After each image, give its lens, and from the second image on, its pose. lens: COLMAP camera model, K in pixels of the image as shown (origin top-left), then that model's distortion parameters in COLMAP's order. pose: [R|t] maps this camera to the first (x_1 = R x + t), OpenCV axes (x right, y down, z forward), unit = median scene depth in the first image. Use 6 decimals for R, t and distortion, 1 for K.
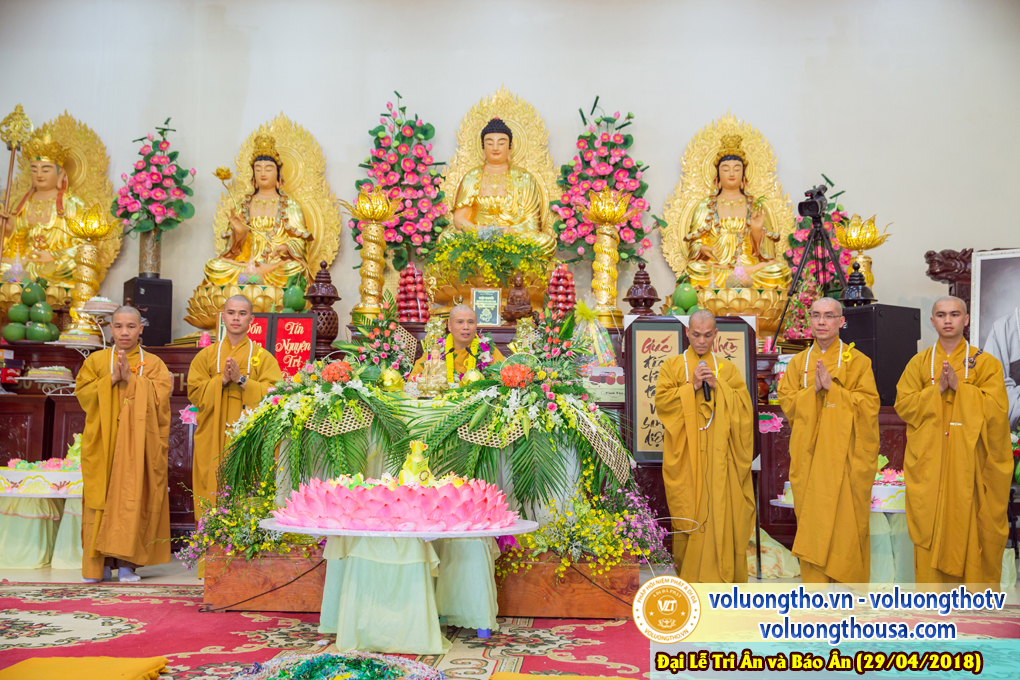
lens RADIAL K [[1106.6, 0, 510.0], [0, 1106.6, 340.0], [0, 0, 1]] dist [0.002620, 0.135869]
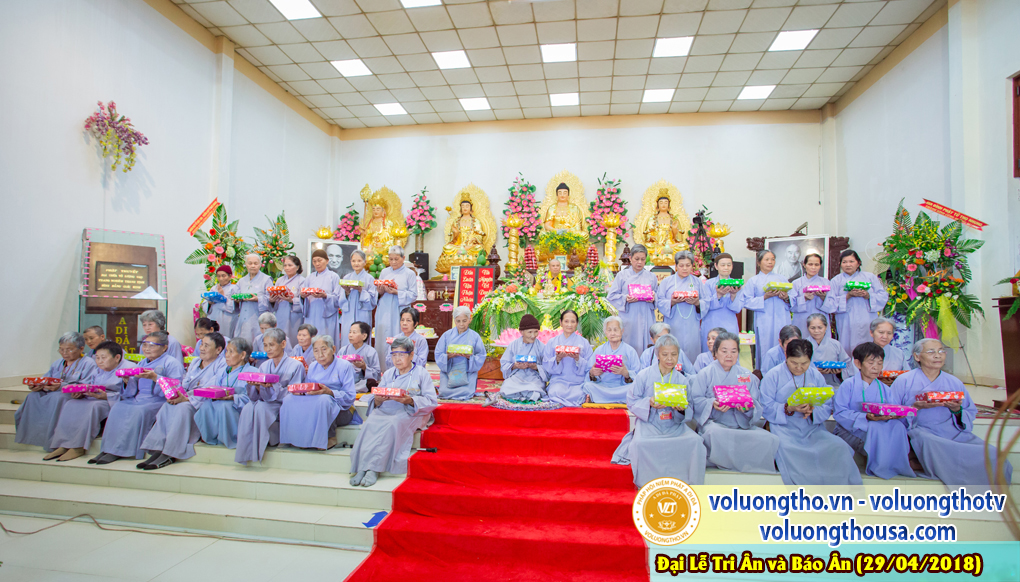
lens RADIAL K [[513.9, 0, 504.4], [0, 513.9, 315.2], [0, 0, 1]] dist [-0.097908, 0.059079]
pose [[0.995691, -0.003309, -0.092670, -0.037558], [0.009942, 0.997412, 0.071210, 0.002792], [0.092195, -0.071824, 0.993147, -0.115630]]
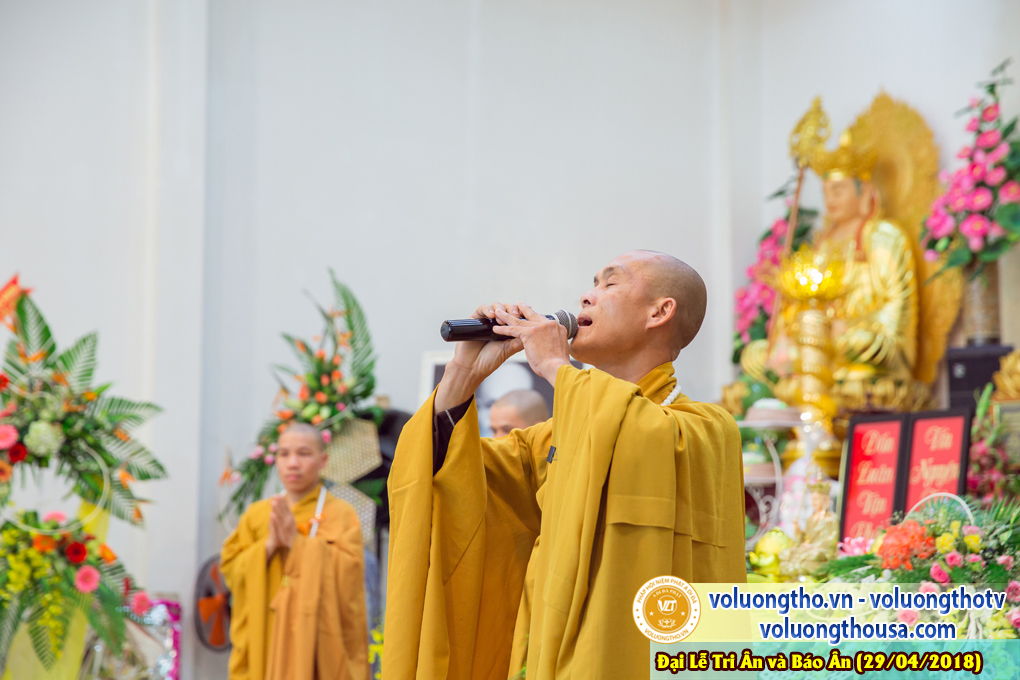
lens RADIAL K [[1873.7, 0, 510.0], [0, 1873.7, 340.0], [0, 0, 1]] dist [0.226996, 0.099837]
pose [[0.593934, -0.105037, -0.797627, 0.335470], [0.076129, 0.994329, -0.074252, -0.004414], [0.800904, -0.016622, 0.598563, 0.222555]]
